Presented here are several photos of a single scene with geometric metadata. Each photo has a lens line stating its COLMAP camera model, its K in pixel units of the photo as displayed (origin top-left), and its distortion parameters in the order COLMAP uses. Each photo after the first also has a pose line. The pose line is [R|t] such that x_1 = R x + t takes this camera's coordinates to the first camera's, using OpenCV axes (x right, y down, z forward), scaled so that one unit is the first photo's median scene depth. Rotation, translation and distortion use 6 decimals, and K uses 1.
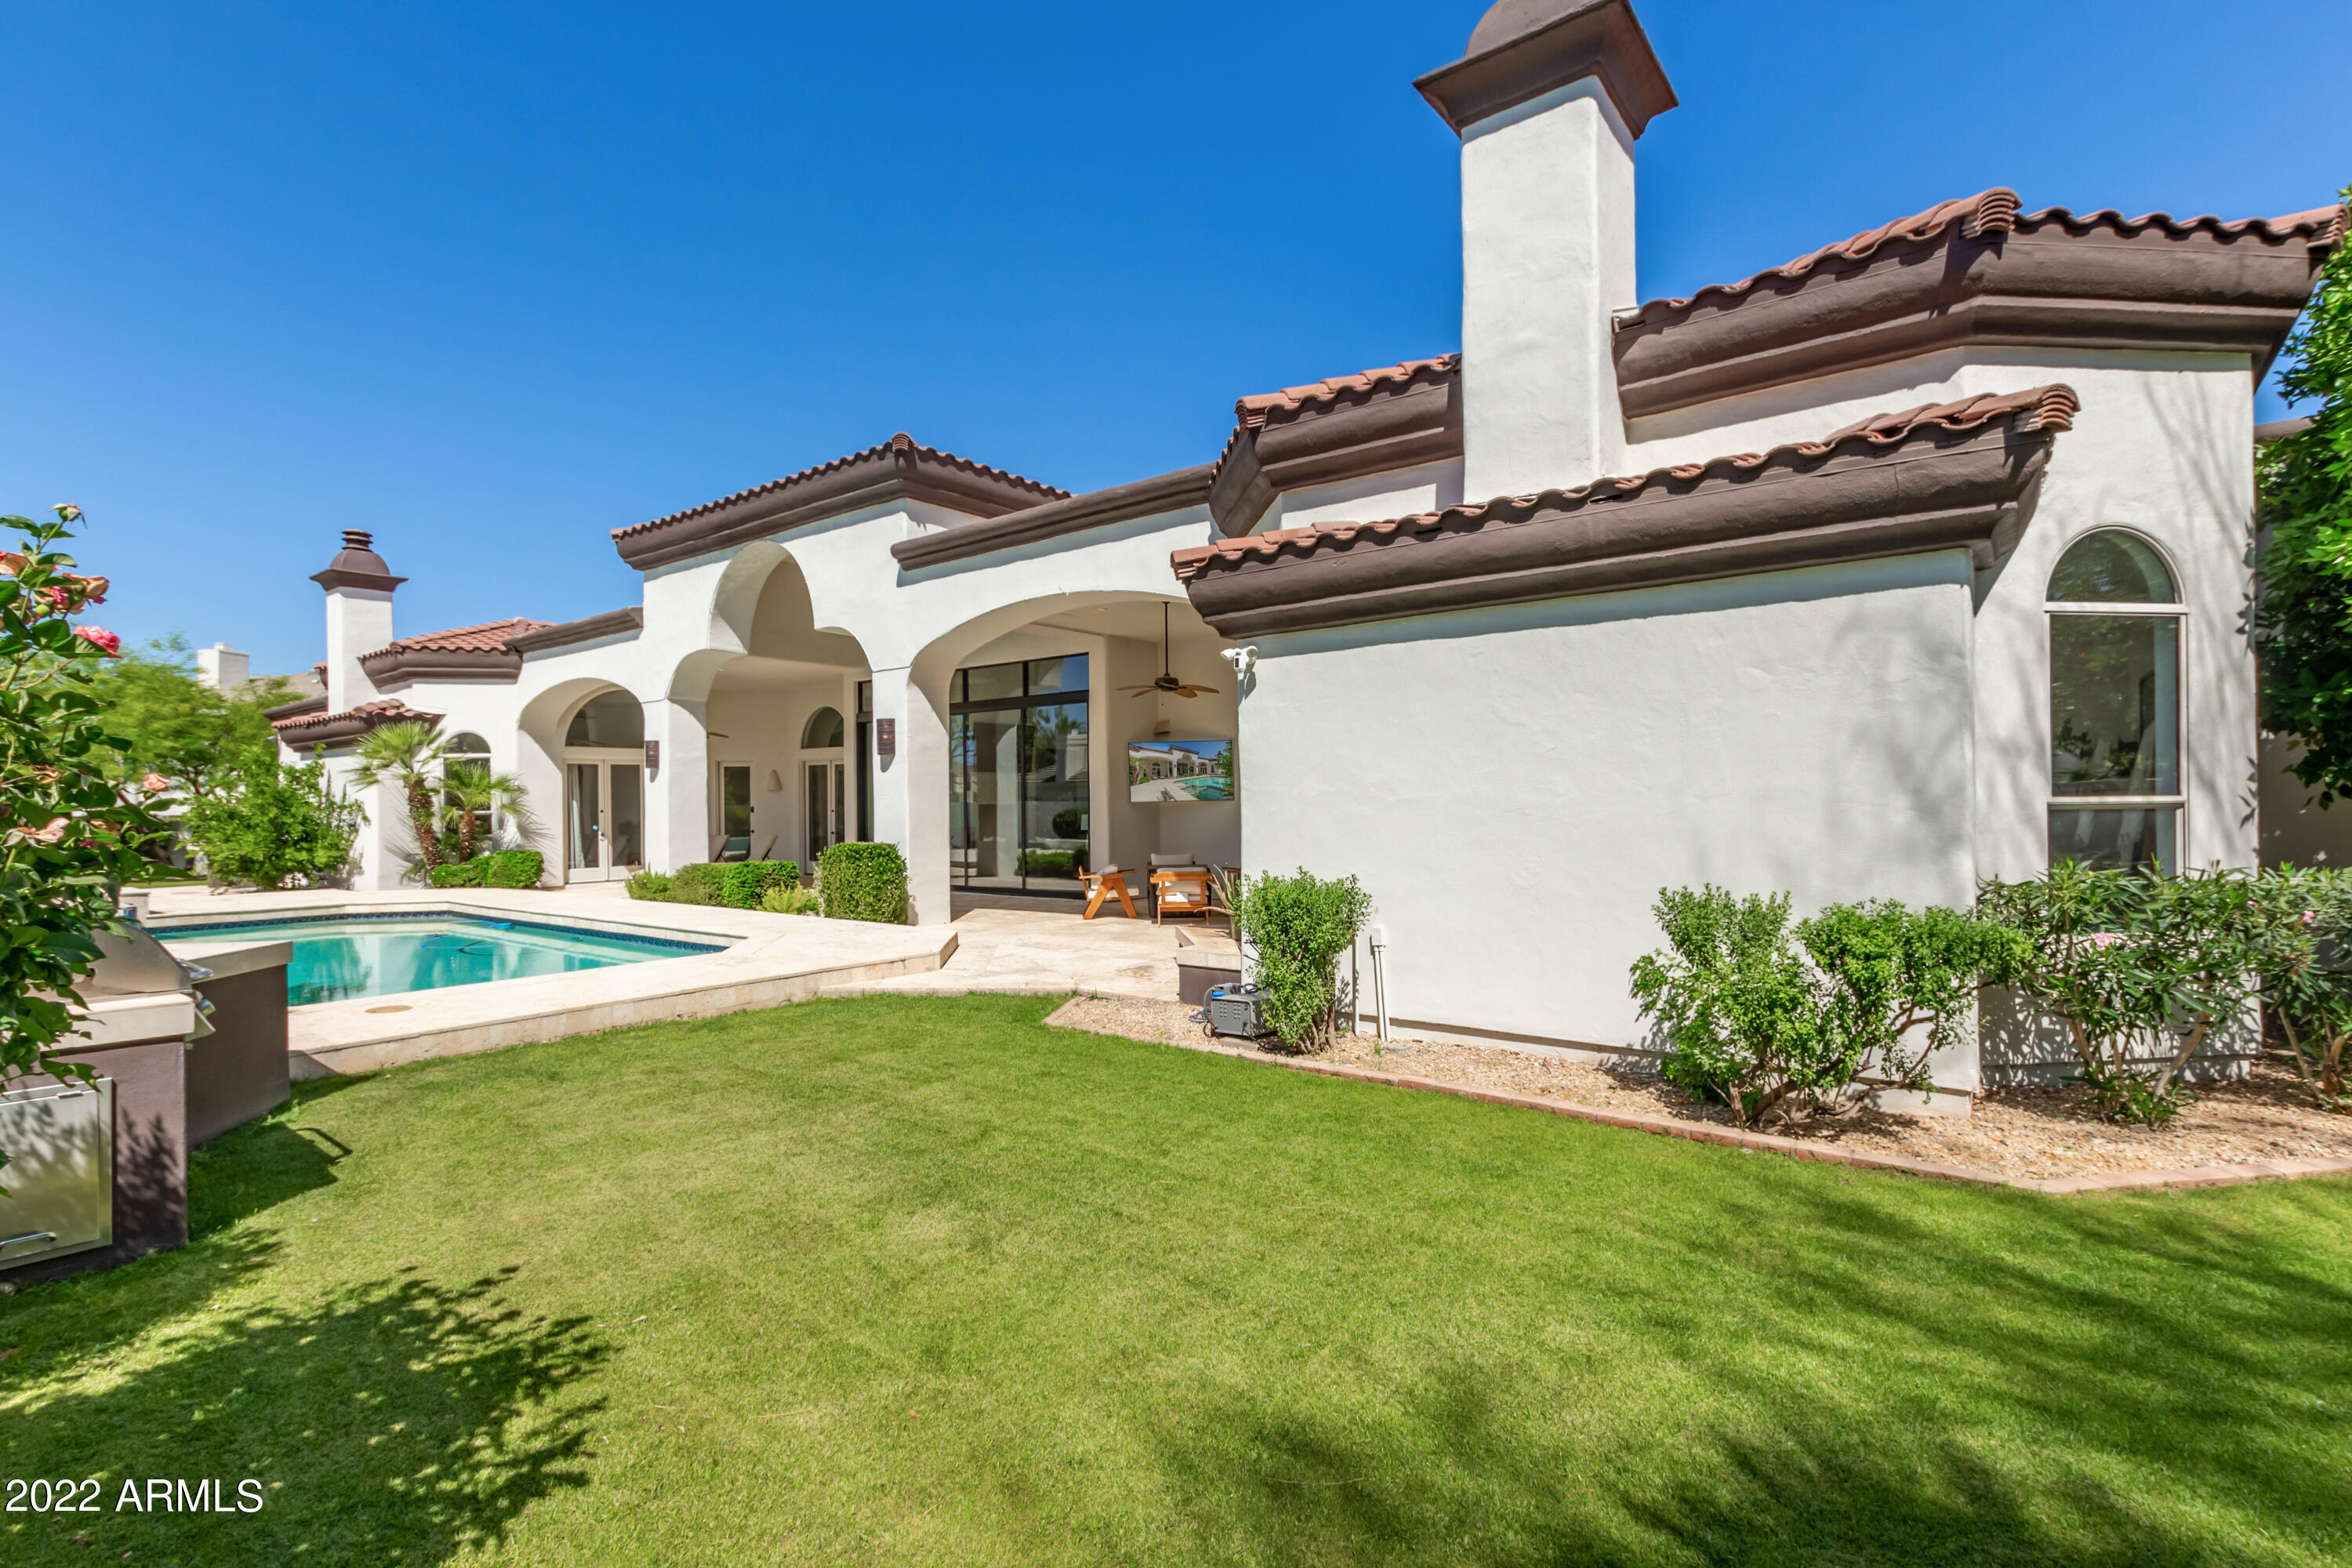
lens RADIAL K [[1091.9, 0, 1186.1], [0, 1091.9, 789.3], [0, 0, 1]] dist [0.009684, -0.002921]
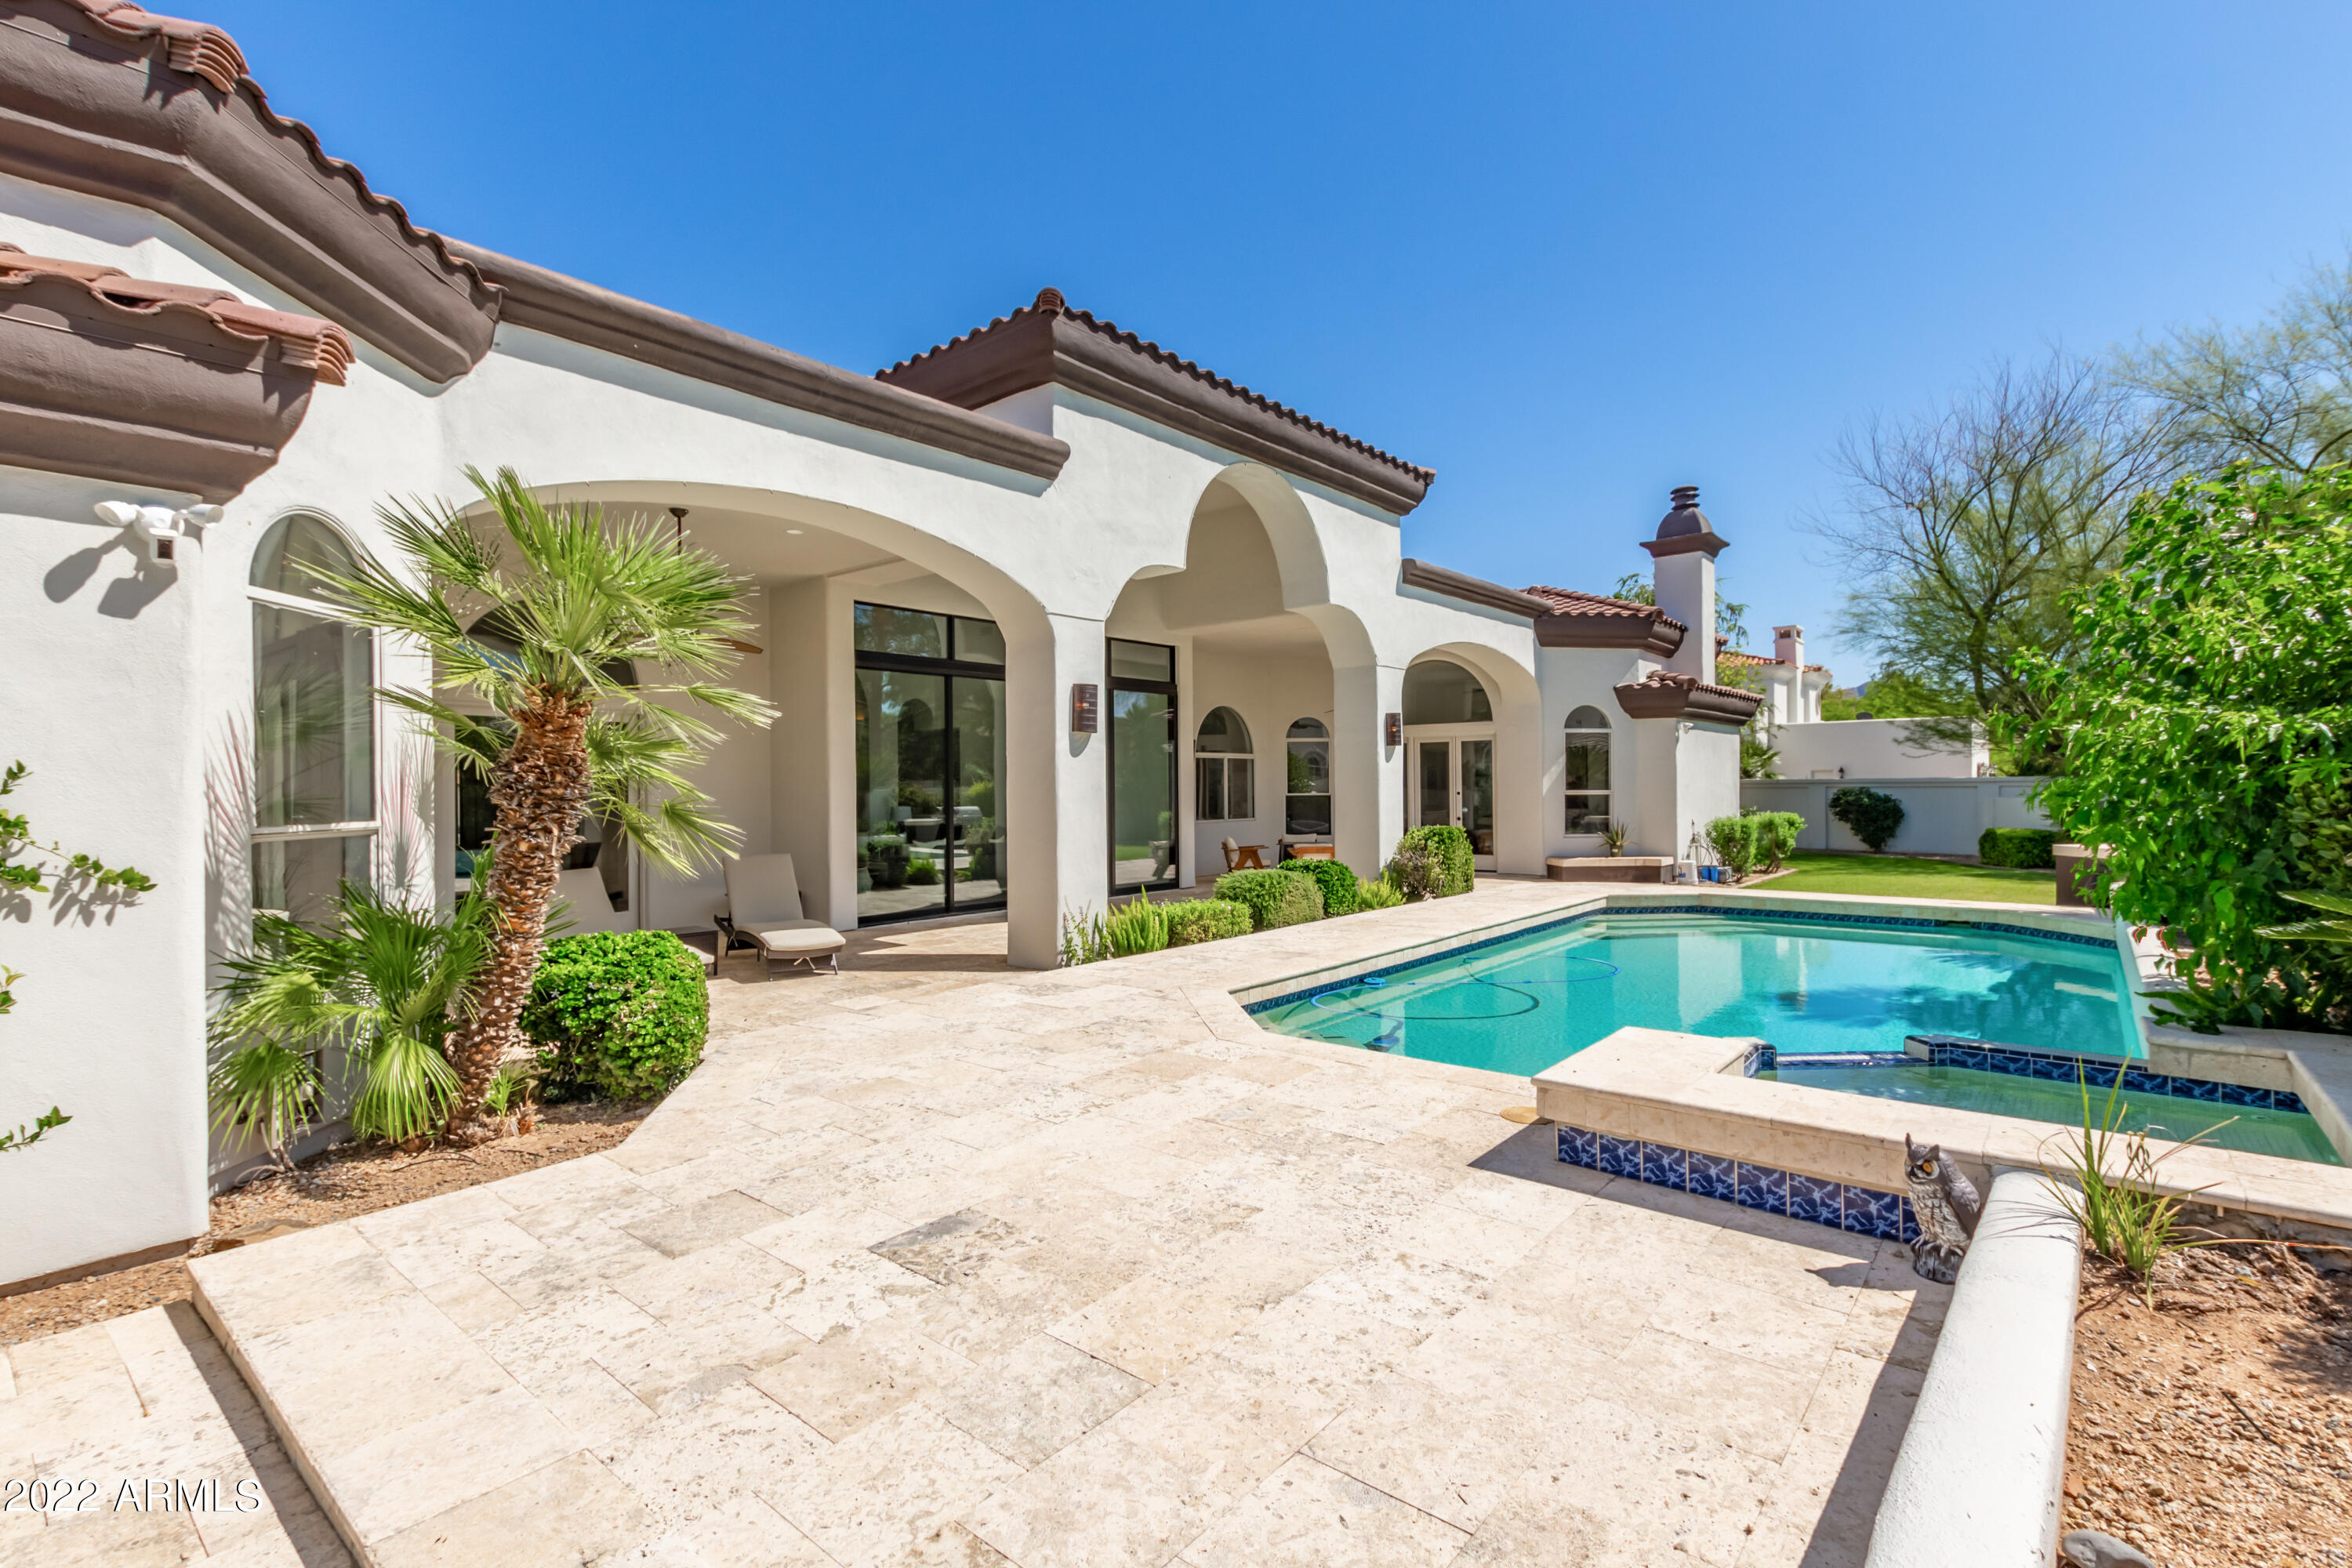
lens RADIAL K [[1091.9, 0, 1159.4], [0, 1091.9, 785.5], [0, 0, 1]] dist [0.009684, -0.002921]
pose [[0.035526, -0.000373, 0.999369, -0.175044], [-0.007399, 0.999972, 0.000636, 0.001140], [-0.999341, -0.007417, 0.035523, 0.152980]]
